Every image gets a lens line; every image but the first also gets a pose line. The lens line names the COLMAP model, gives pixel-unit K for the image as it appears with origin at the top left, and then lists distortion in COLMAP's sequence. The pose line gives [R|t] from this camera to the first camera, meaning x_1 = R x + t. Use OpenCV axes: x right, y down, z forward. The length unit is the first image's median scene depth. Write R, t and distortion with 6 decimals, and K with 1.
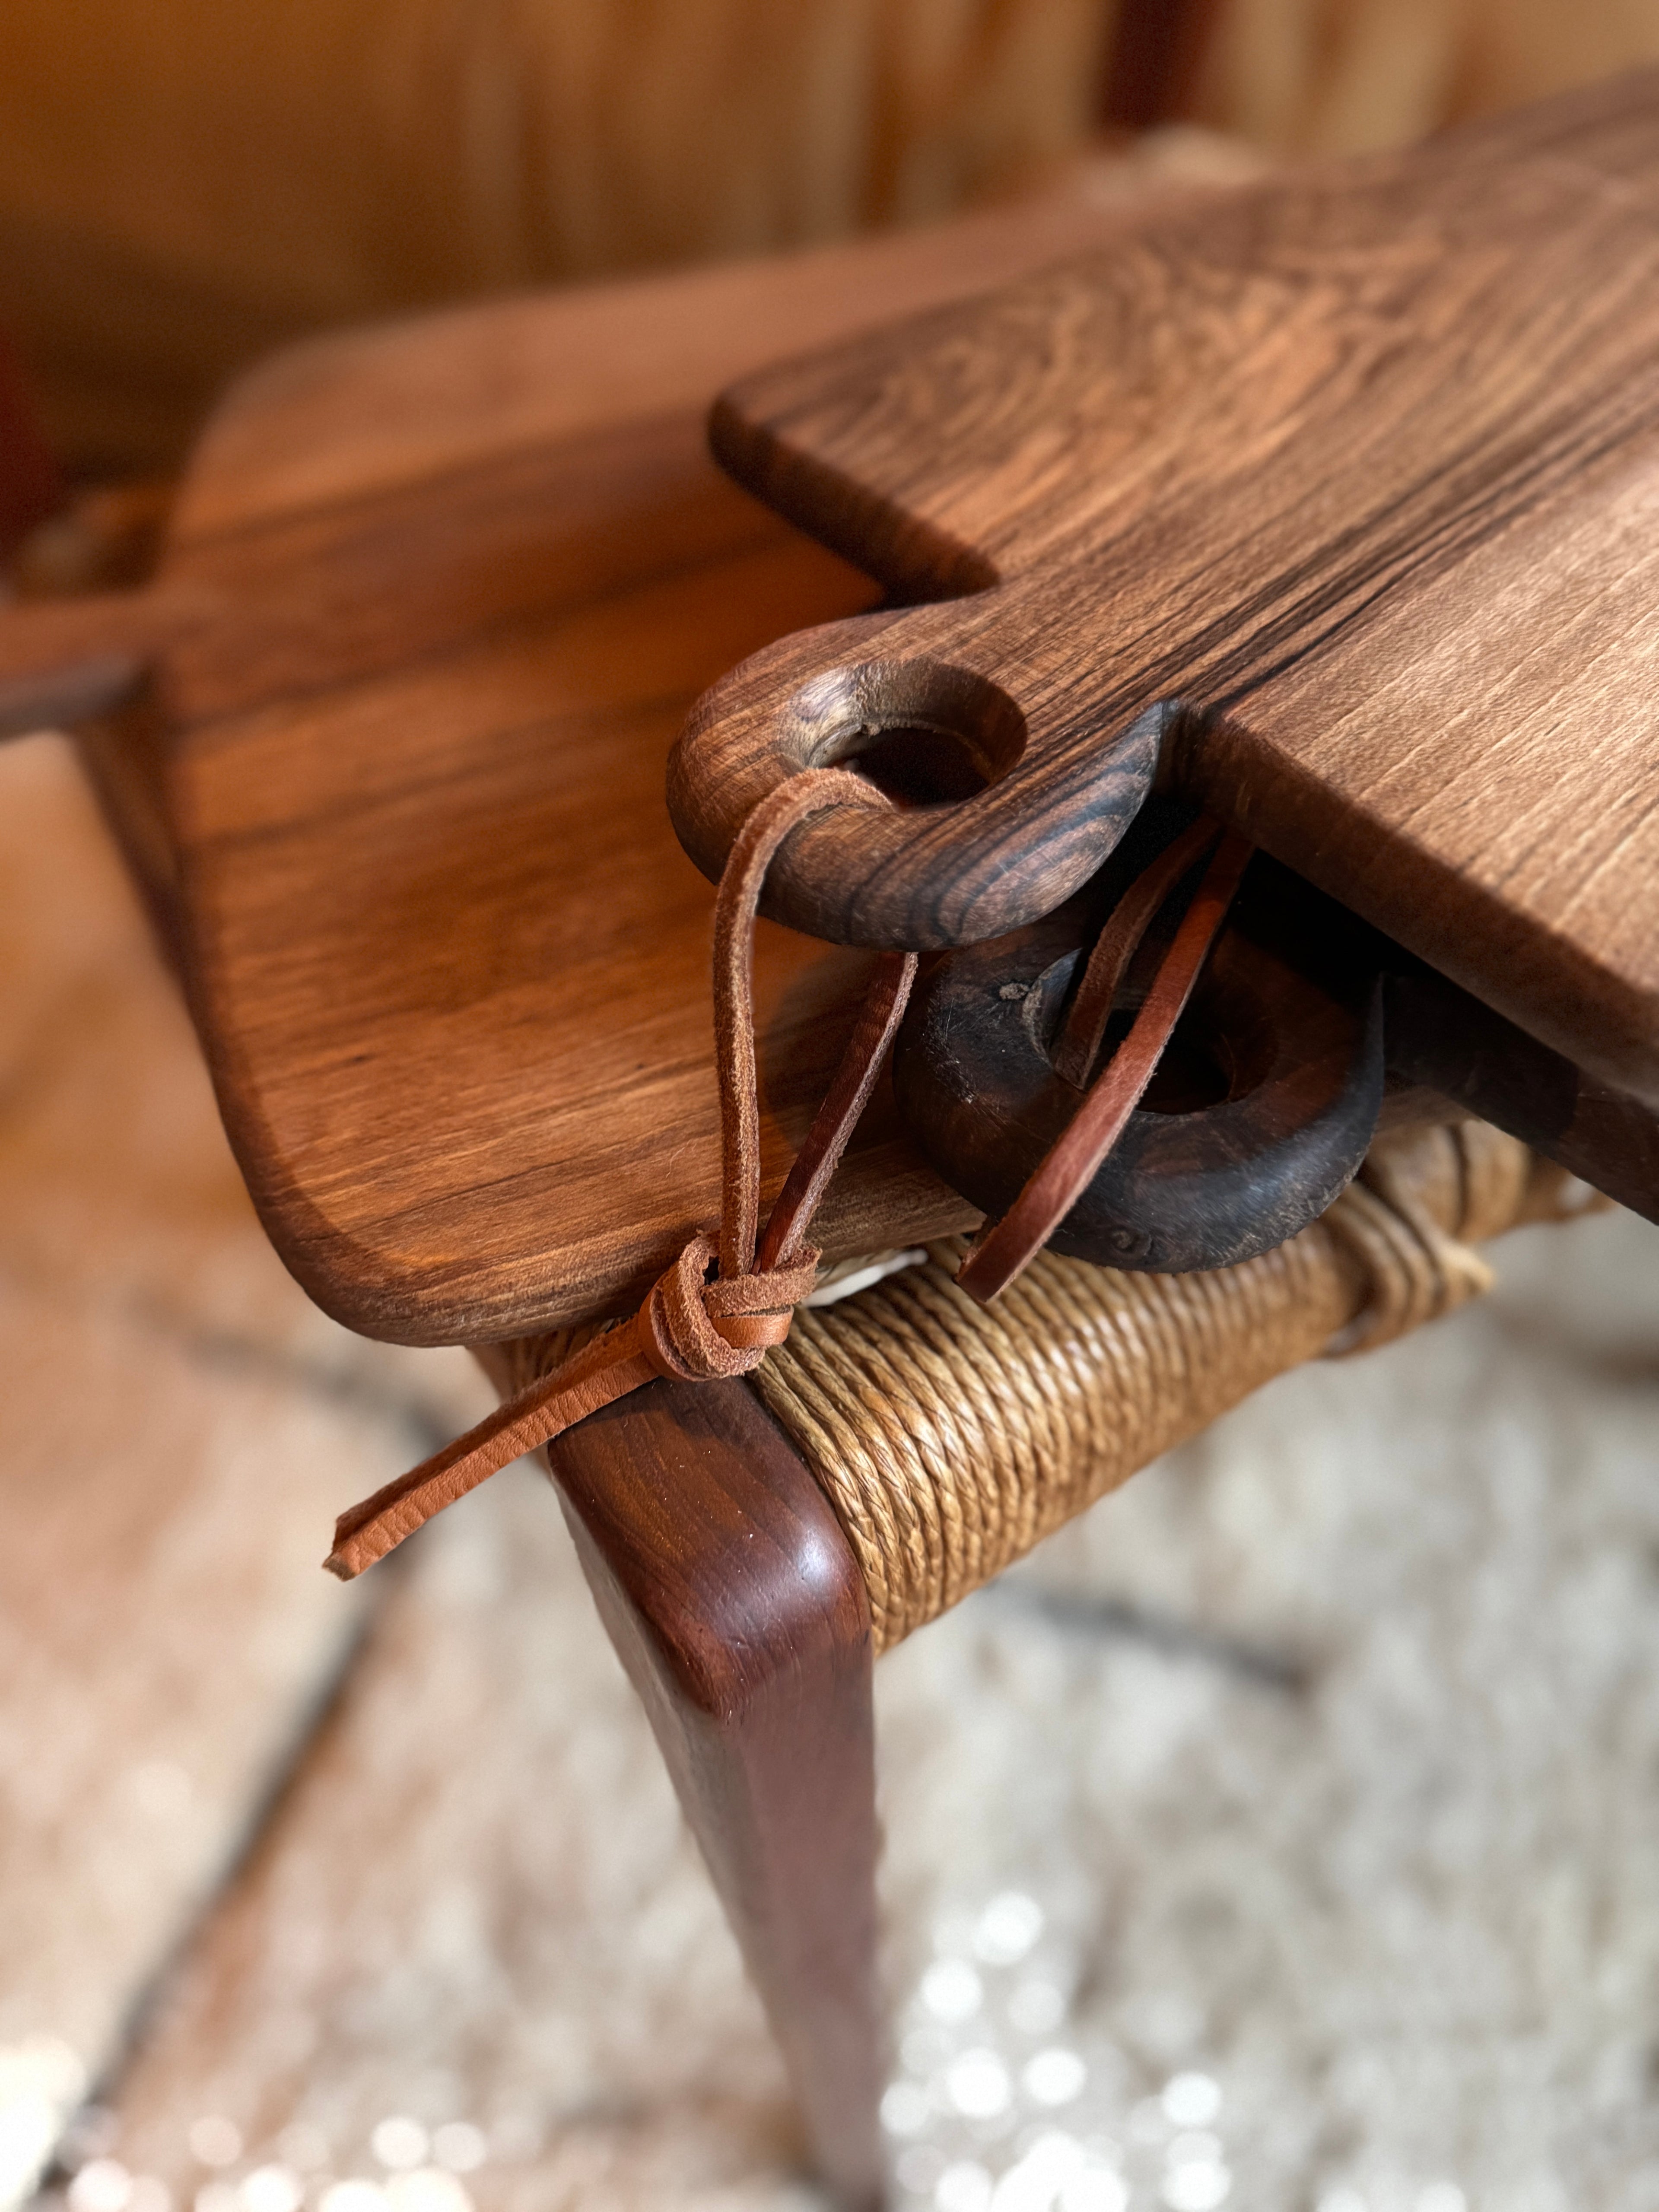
lens RADIAL K [[1486.0, 0, 829.5], [0, 1486.0, 1106.0], [0, 0, 1]] dist [0.048306, -0.101775]
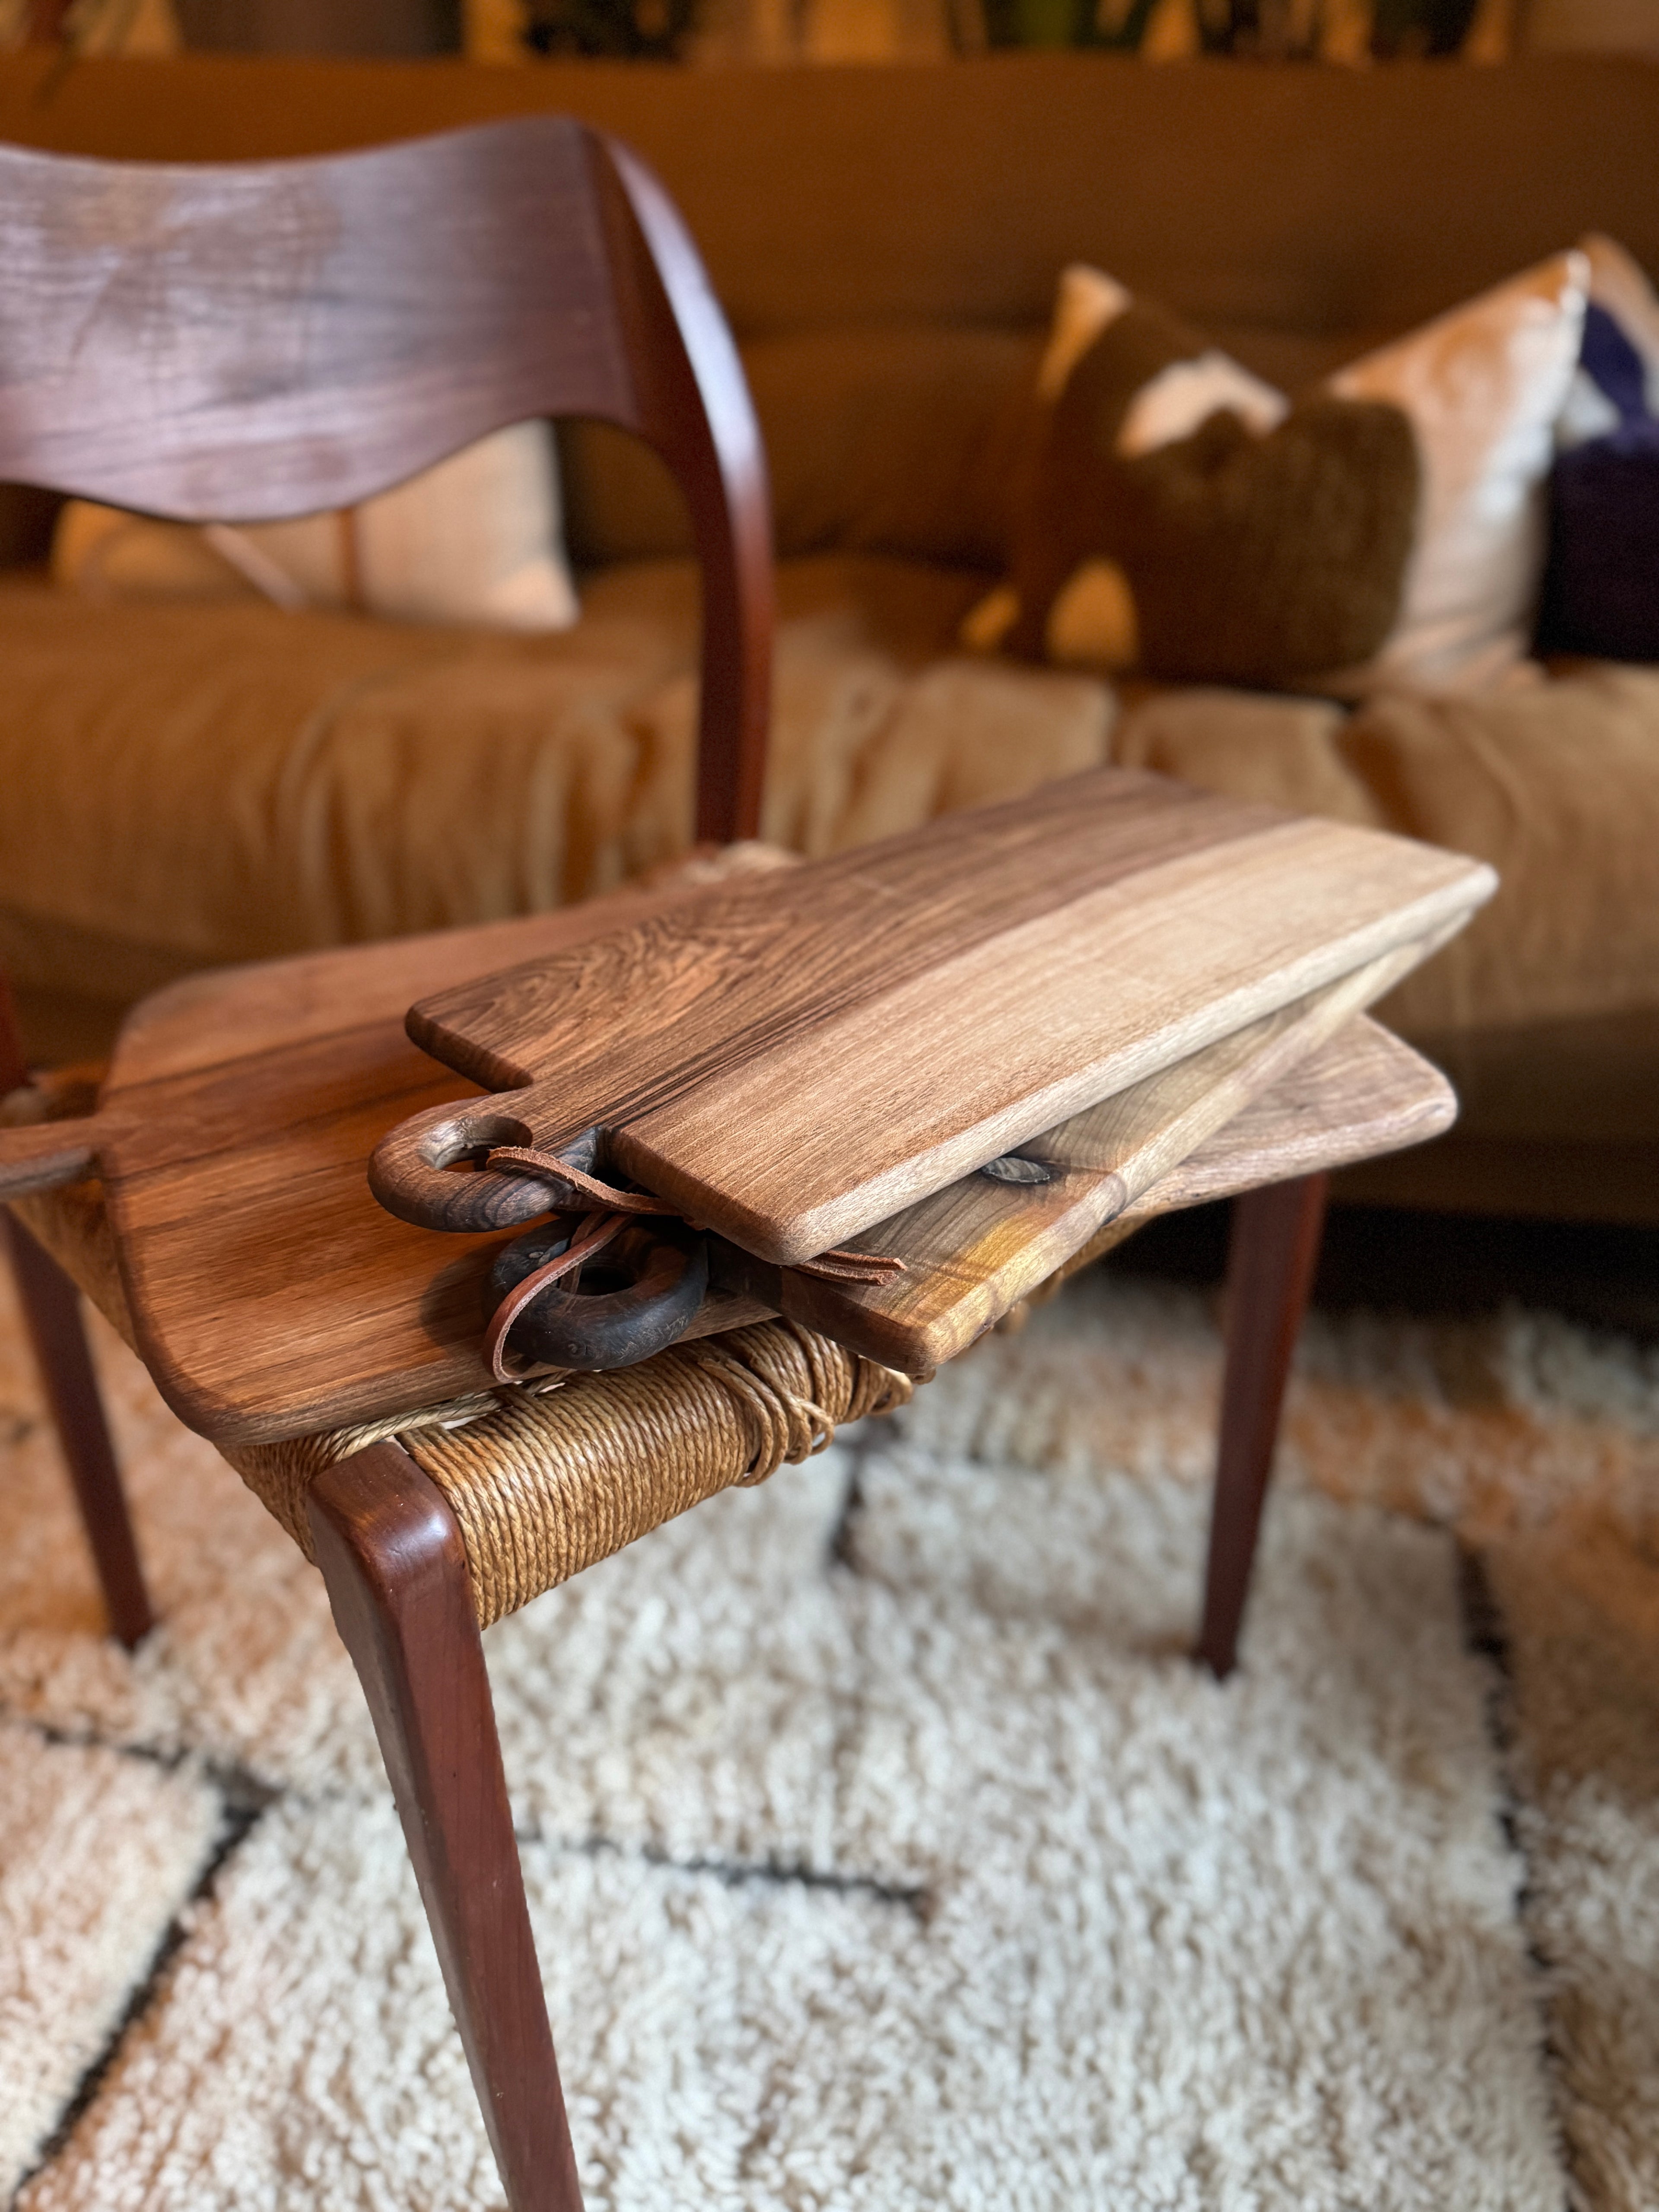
lens RADIAL K [[1486.0, 0, 829.5], [0, 1486.0, 1106.0], [0, 0, 1]] dist [0.048306, -0.101775]
pose [[0.990880, -0.047000, 0.126286, 0.261360], [0.087767, 0.936248, -0.340202, 0.453922], [-0.102245, 0.348183, 0.931834, -1.050185]]
